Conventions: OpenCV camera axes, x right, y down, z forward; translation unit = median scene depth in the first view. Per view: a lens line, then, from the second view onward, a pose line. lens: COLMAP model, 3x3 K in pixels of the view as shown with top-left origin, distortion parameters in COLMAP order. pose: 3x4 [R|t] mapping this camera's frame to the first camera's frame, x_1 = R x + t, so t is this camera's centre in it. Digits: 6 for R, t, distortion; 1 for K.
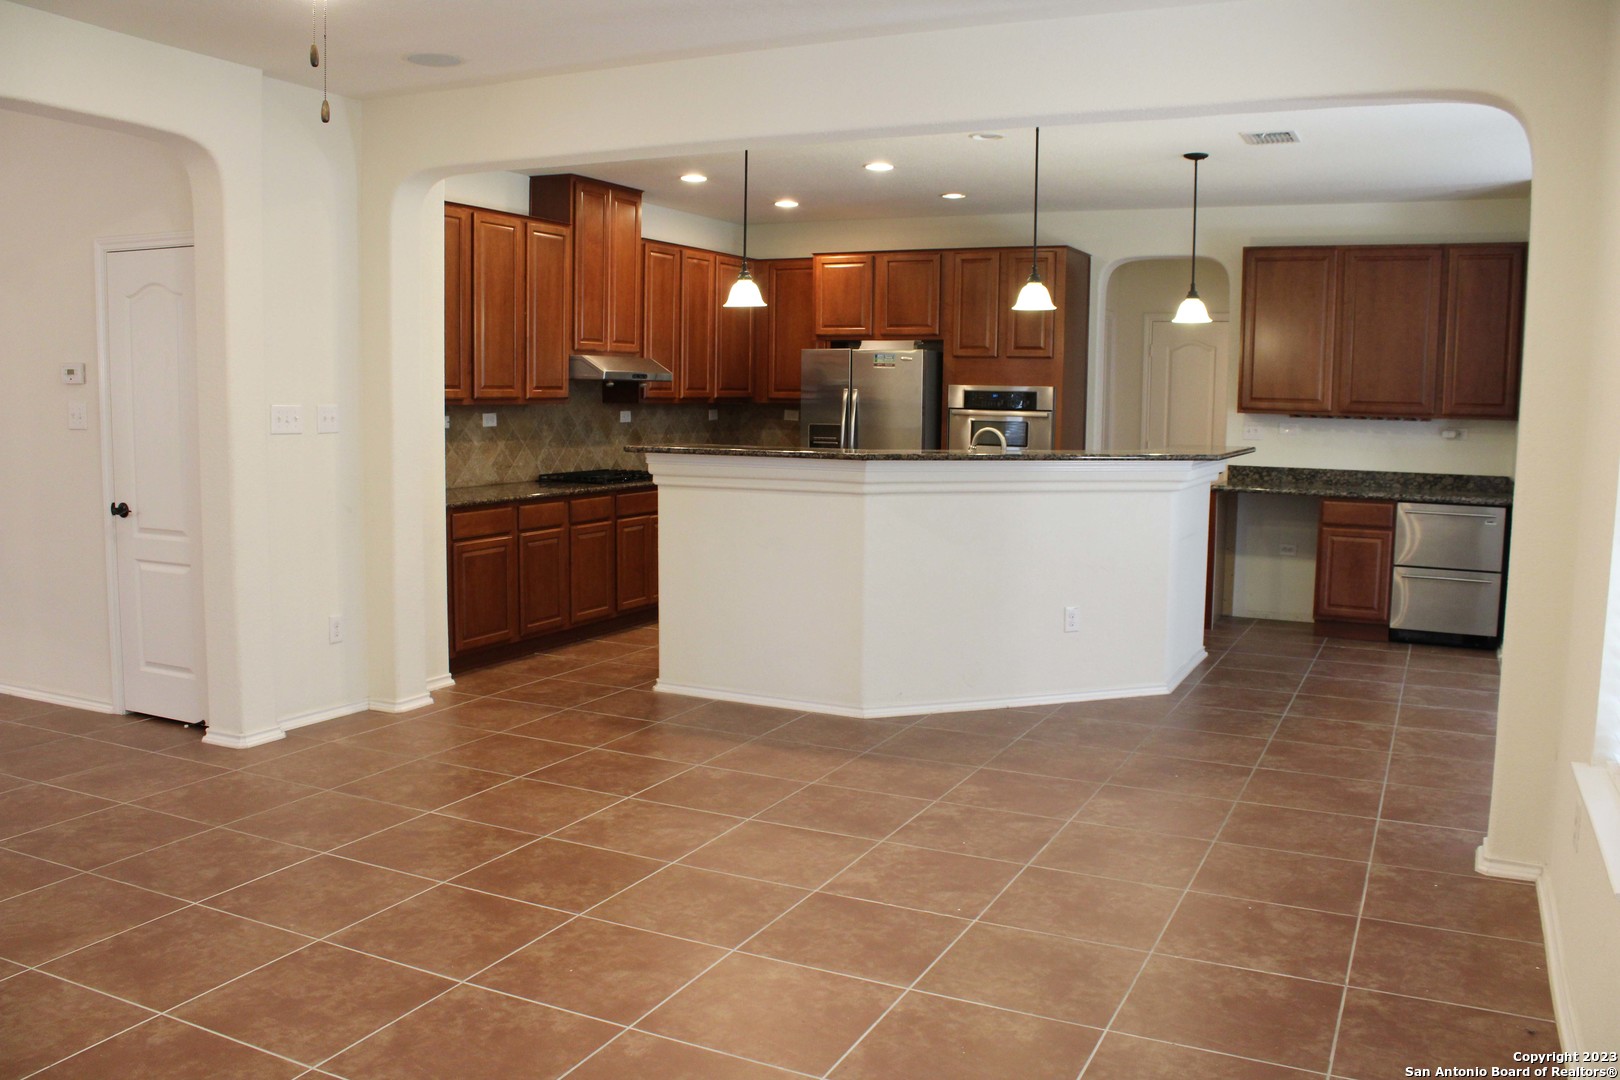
lens RADIAL K [[1343.4, 0, 804.2], [0, 1343.4, 542.4], [0, 0, 1]] dist [-0.166645, 0.144626]
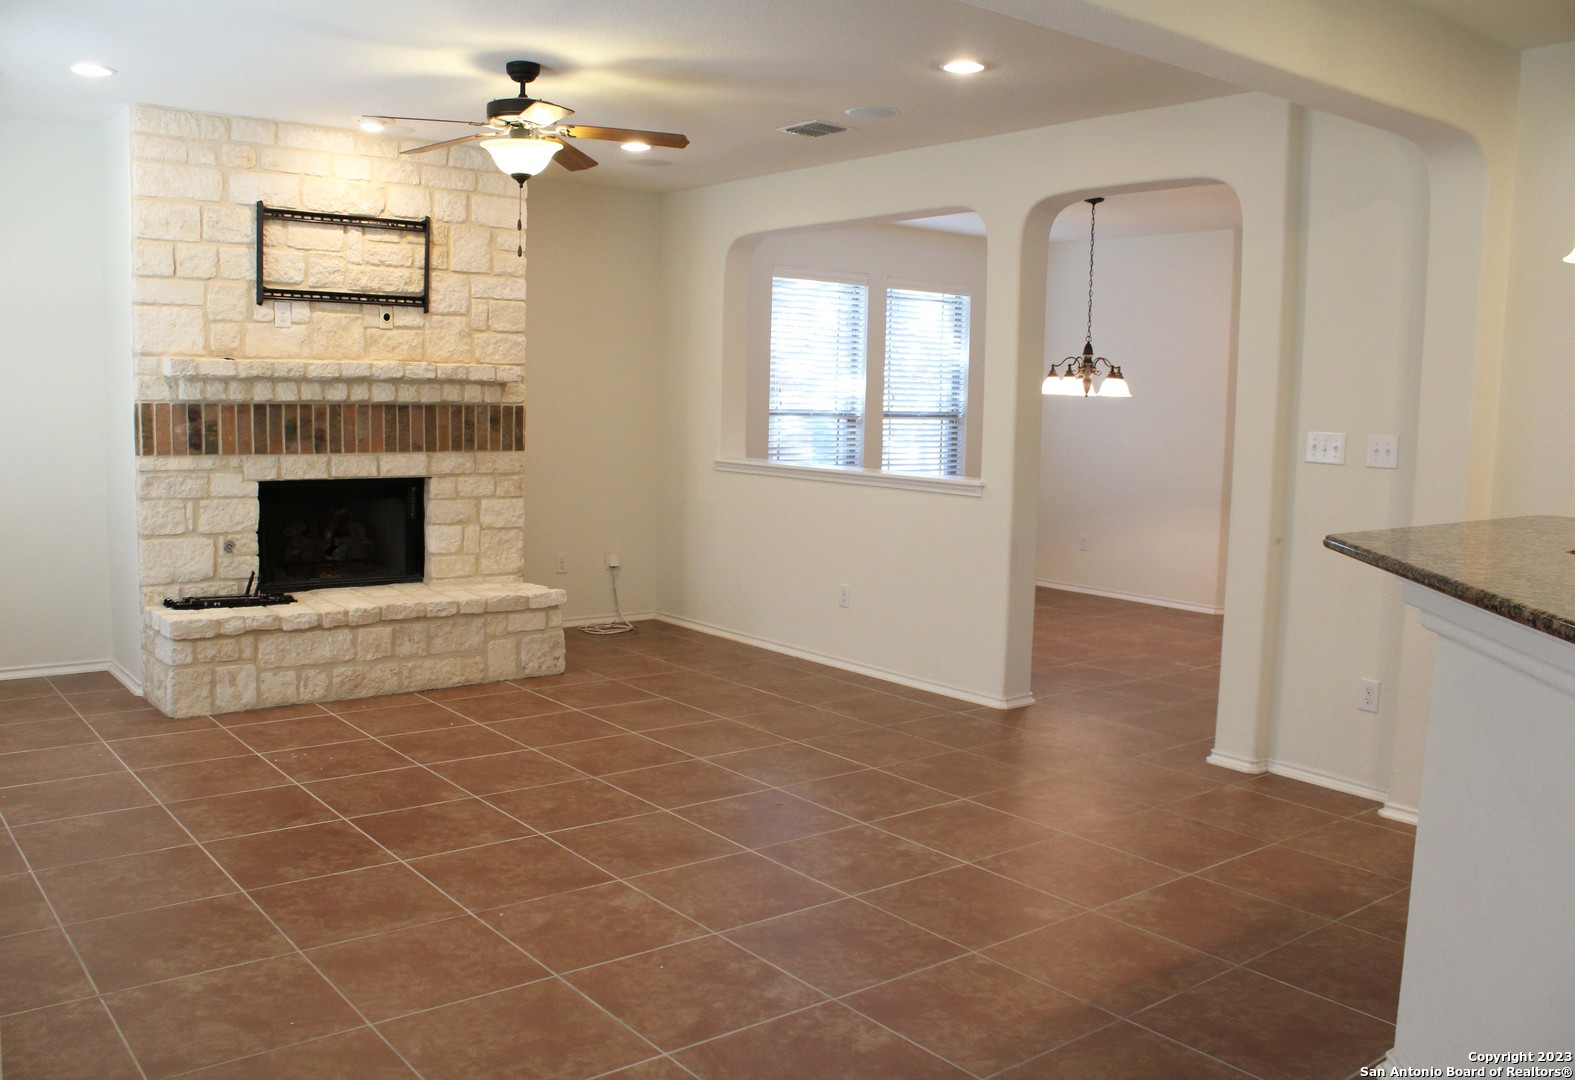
lens RADIAL K [[1345.4, 0, 757.5], [0, 1345.4, 545.4], [0, 0, 1]] dist [-0.166540, 0.155657]
pose [[-0.442561, 0.077128, -0.893415, 0.834025], [-0.128695, 0.980518, 0.148398, -0.153055], [0.887455, 0.180653, -0.424013, 1.437748]]
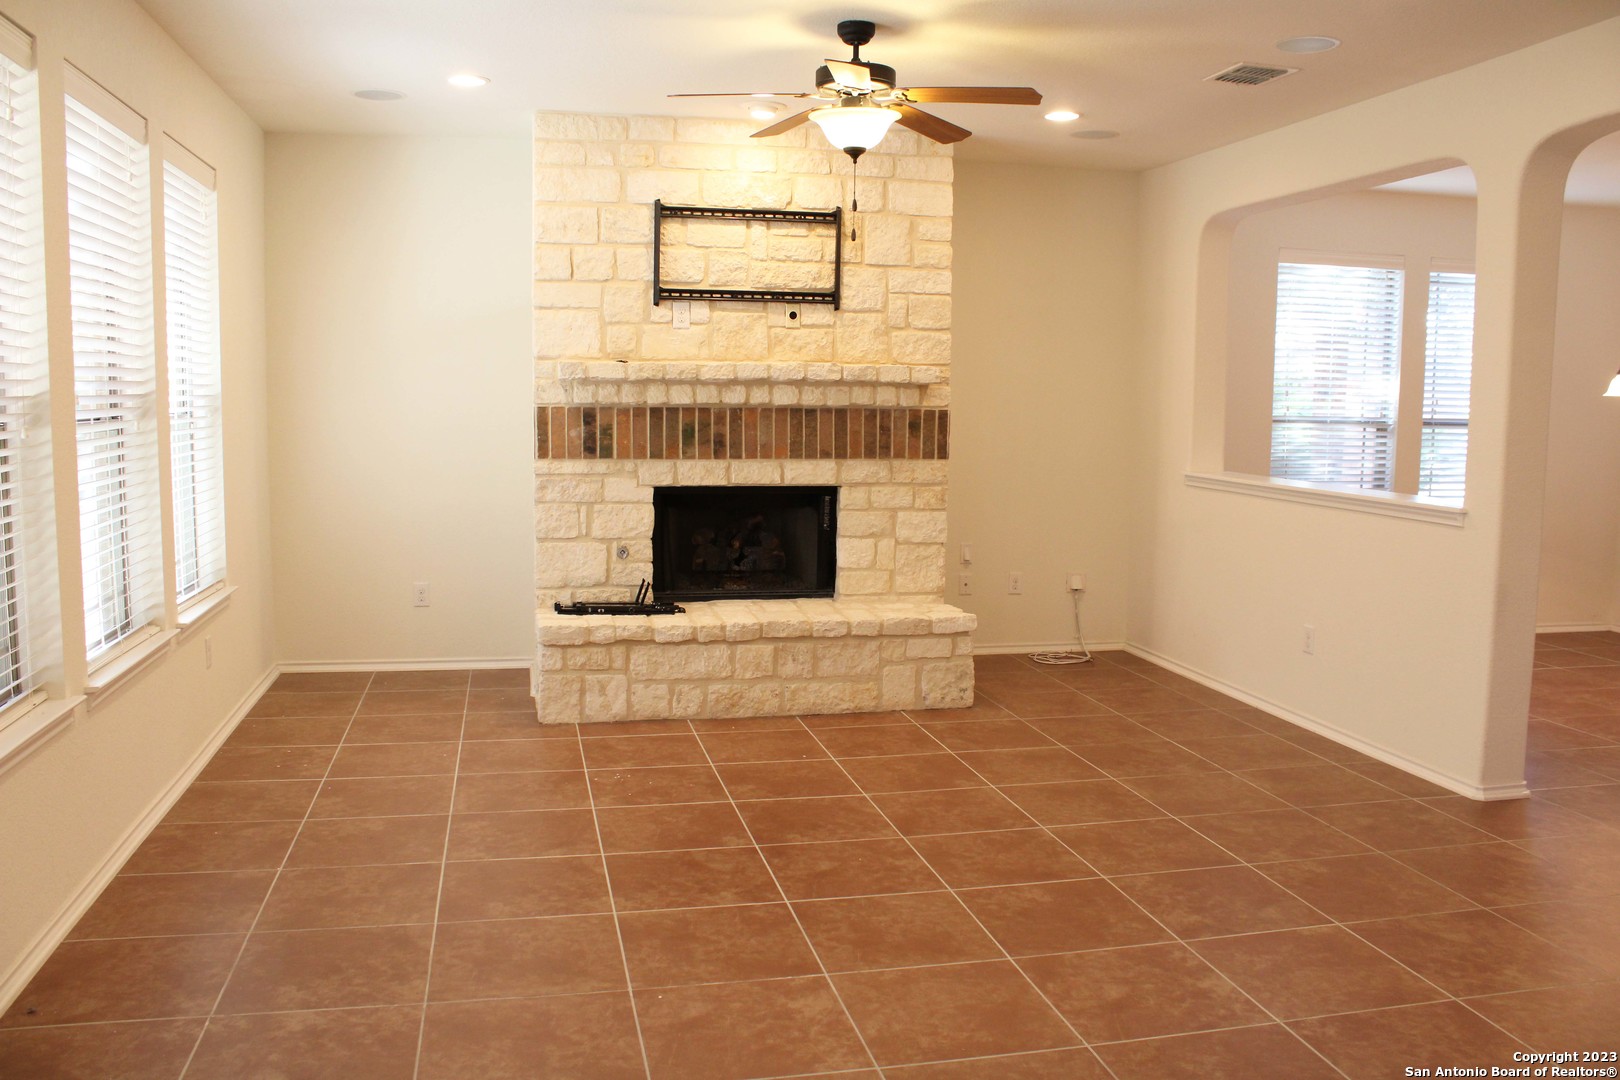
lens RADIAL K [[1343.4, 0, 804.2], [0, 1343.4, 542.4], [0, 0, 1]] dist [-0.166645, 0.144626]
pose [[-0.783421, 0.047341, -0.619686, 0.519674], [-0.091369, 0.977487, 0.190187, -0.166959], [0.614739, 0.205616, -0.761458, 1.535616]]
